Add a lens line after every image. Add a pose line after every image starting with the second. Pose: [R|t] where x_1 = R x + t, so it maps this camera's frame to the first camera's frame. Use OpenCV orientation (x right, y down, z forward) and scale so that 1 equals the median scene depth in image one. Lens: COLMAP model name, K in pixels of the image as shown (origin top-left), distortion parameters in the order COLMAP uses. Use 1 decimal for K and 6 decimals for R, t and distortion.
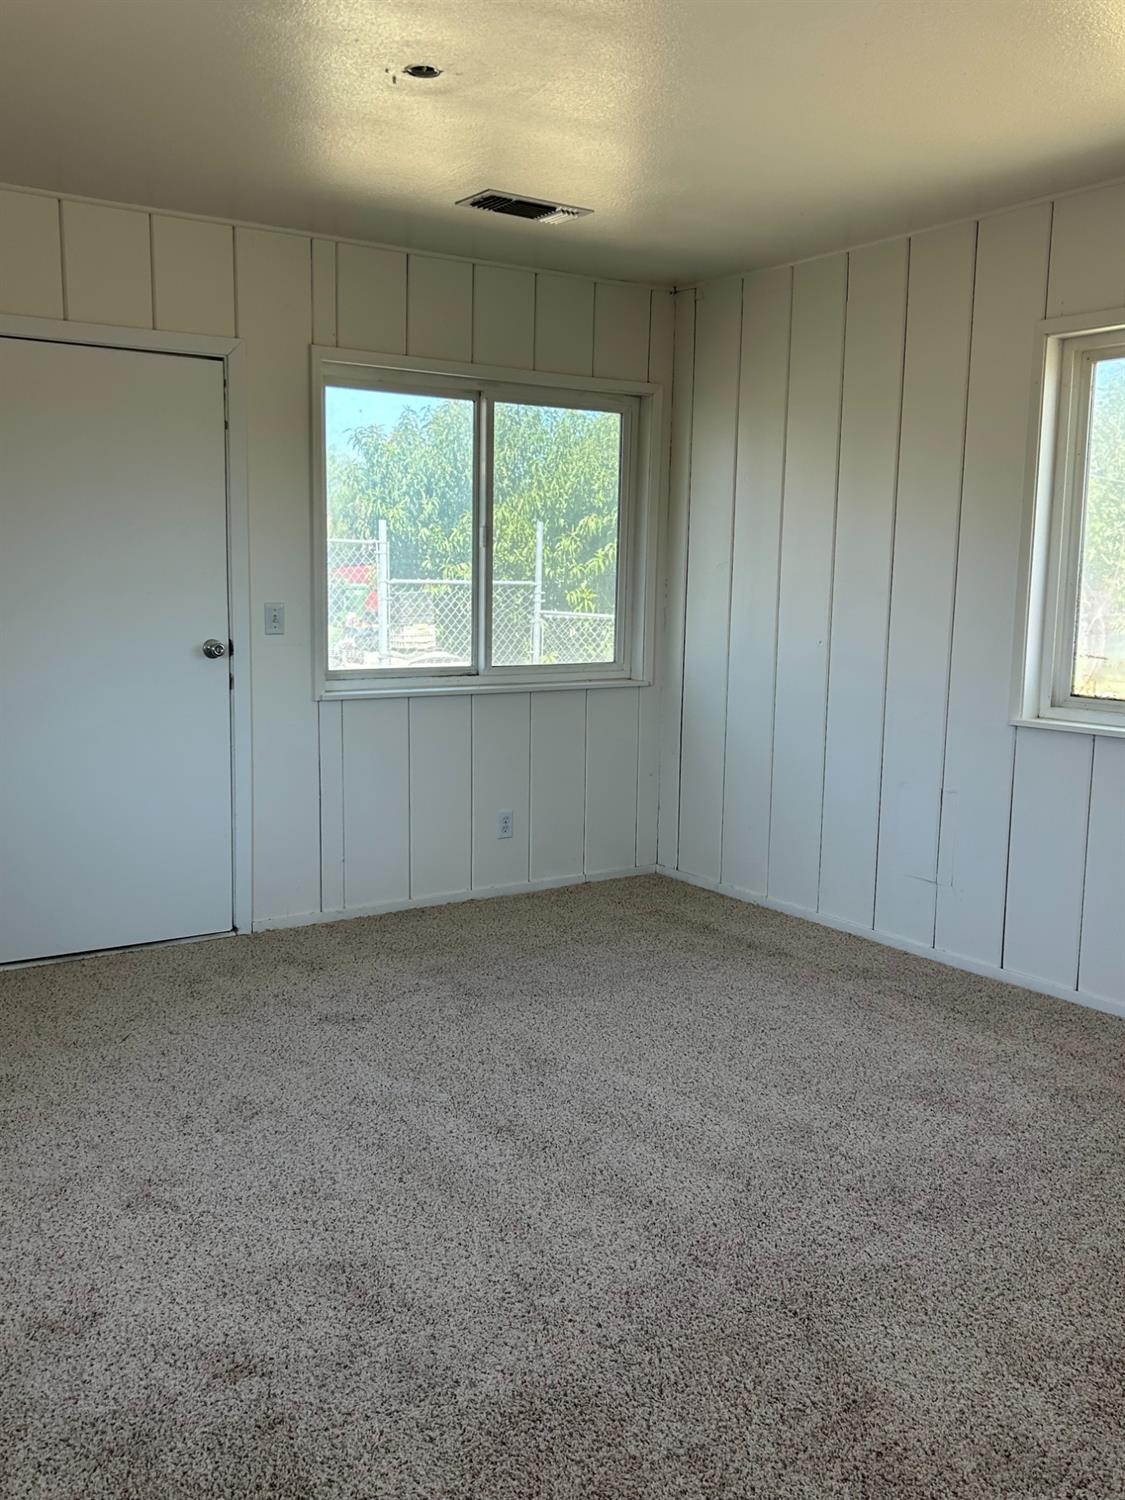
lens RADIAL K [[1356.8, 0, 559.7], [0, 1356.8, 754.8], [0, 0, 1]] dist [0.024894, -0.009915]
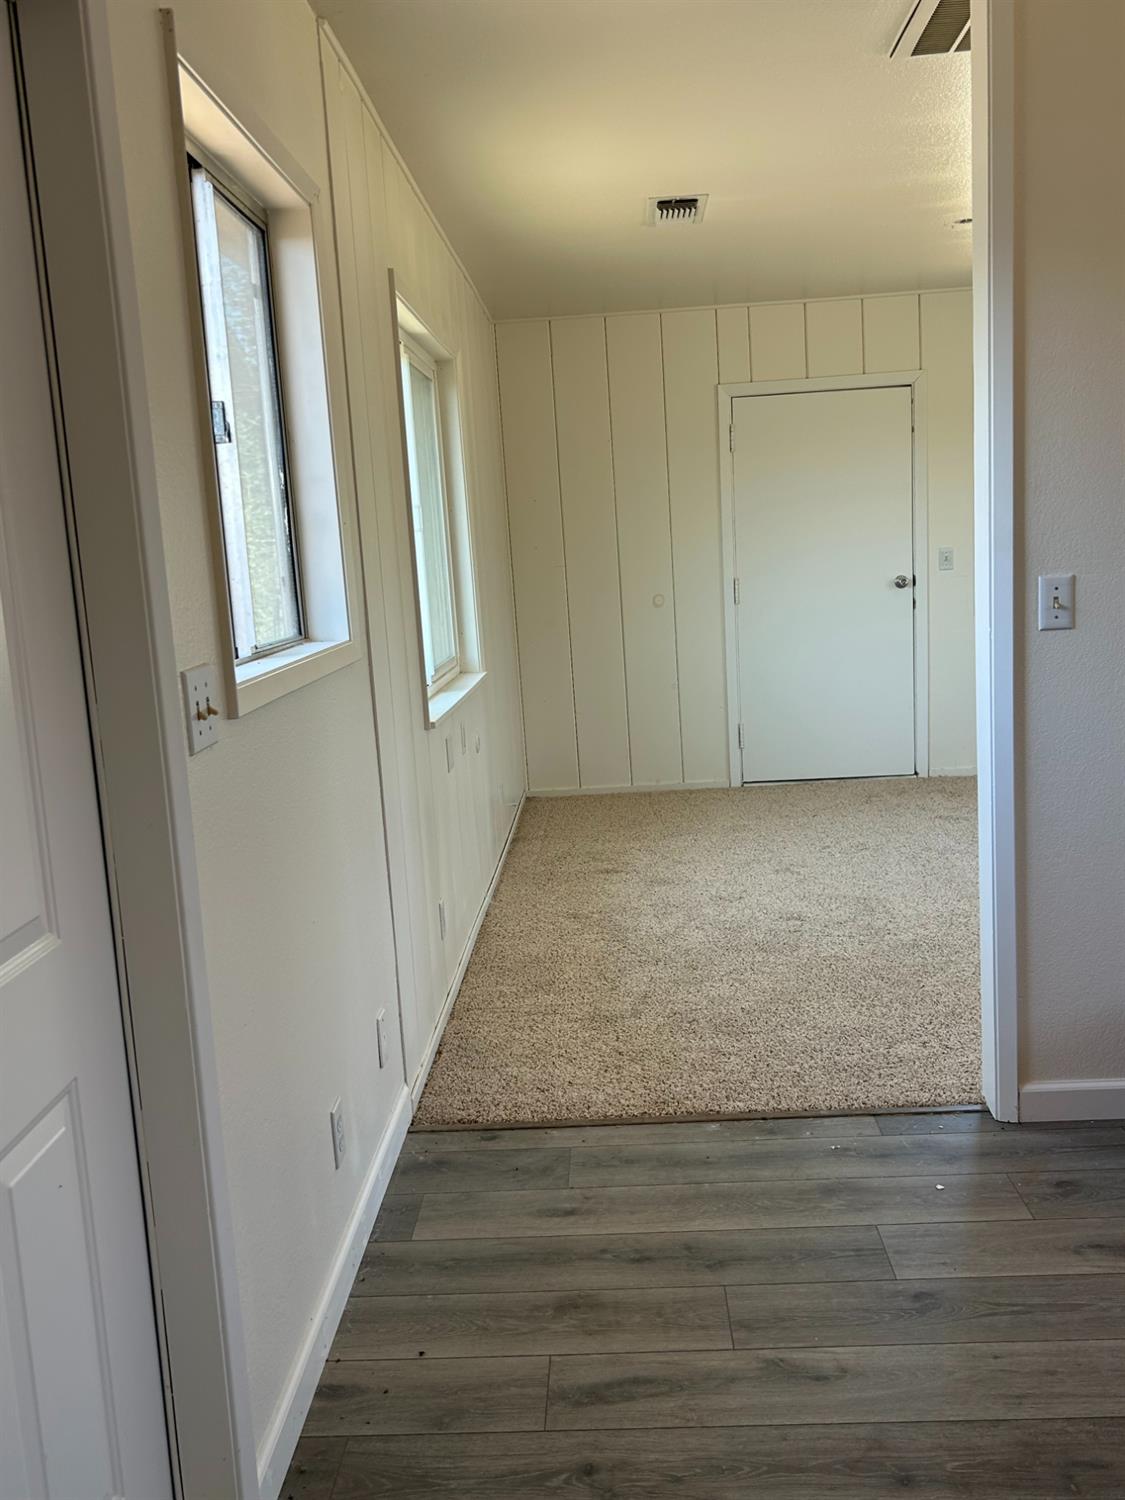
lens RADIAL K [[1356.8, 0, 561.7], [0, 1356.8, 749.6], [0, 0, 1]] dist [0.024894, -0.009915]
pose [[0.800013, 0.031458, -0.599157, 0.344095], [-0.015362, 0.999371, 0.031959, 0.063826], [0.599786, -0.016364, 0.799993, -0.415297]]
